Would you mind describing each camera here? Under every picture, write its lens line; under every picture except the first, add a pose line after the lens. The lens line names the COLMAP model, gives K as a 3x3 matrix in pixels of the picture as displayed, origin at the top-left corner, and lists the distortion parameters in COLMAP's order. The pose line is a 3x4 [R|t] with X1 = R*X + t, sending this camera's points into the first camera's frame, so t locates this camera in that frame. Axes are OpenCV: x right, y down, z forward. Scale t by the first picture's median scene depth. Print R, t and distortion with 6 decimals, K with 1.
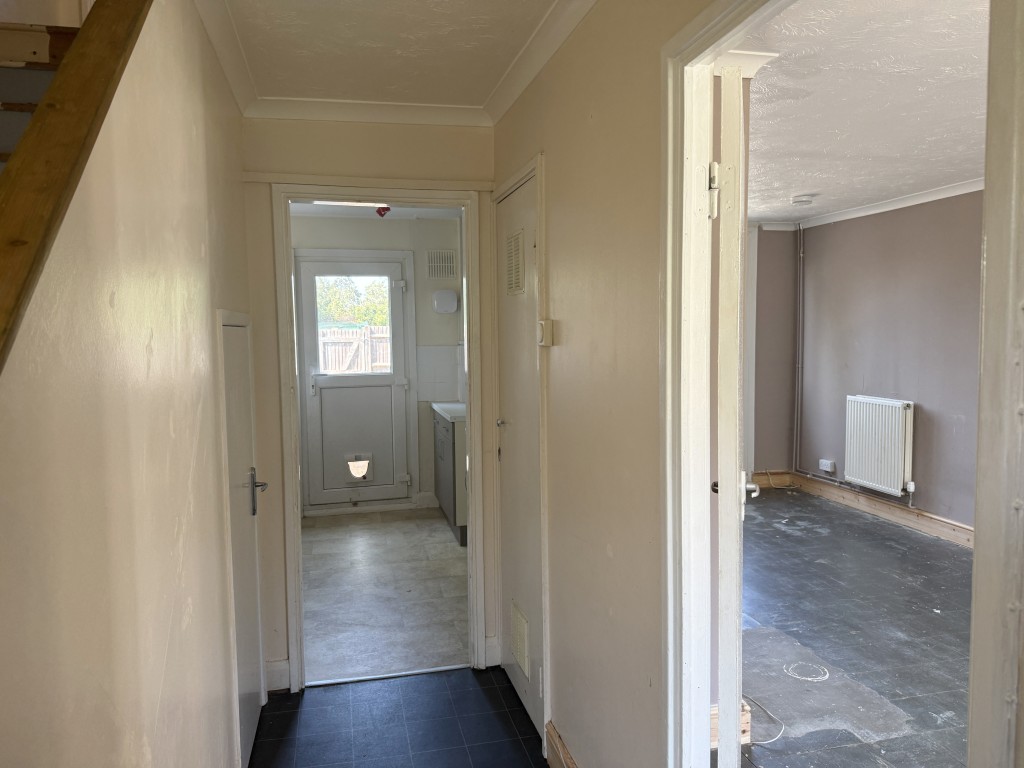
lens RADIAL K [[705.1, 0, 509.1], [0, 705.1, 374.3], [0, 0, 1]] dist [-0.012917, -0.019433]
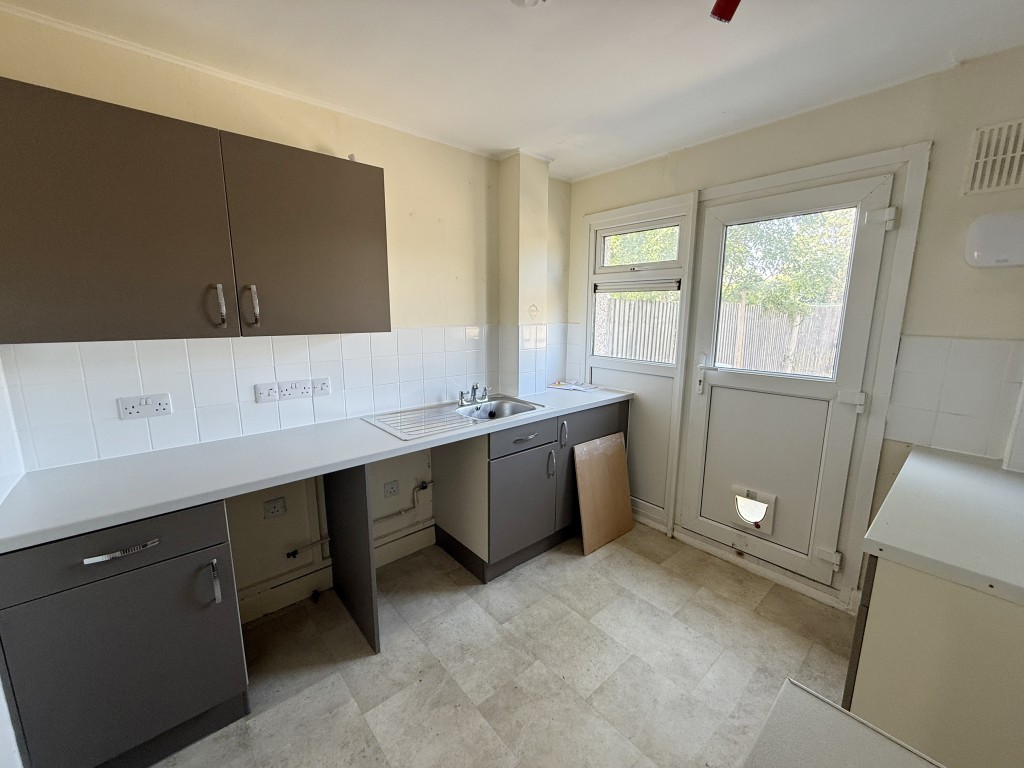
lens RADIAL K [[408.2, 0, 507.9], [0, 408.2, 386.2], [0, 0, 1]] dist [0.001738, 0.000239]
pose [[0.469106, 0.169931, -0.866639, 0.000863], [-0.068100, 0.985352, 0.156347, -0.031317], [0.880512, -0.014325, 0.473807, 0.603422]]
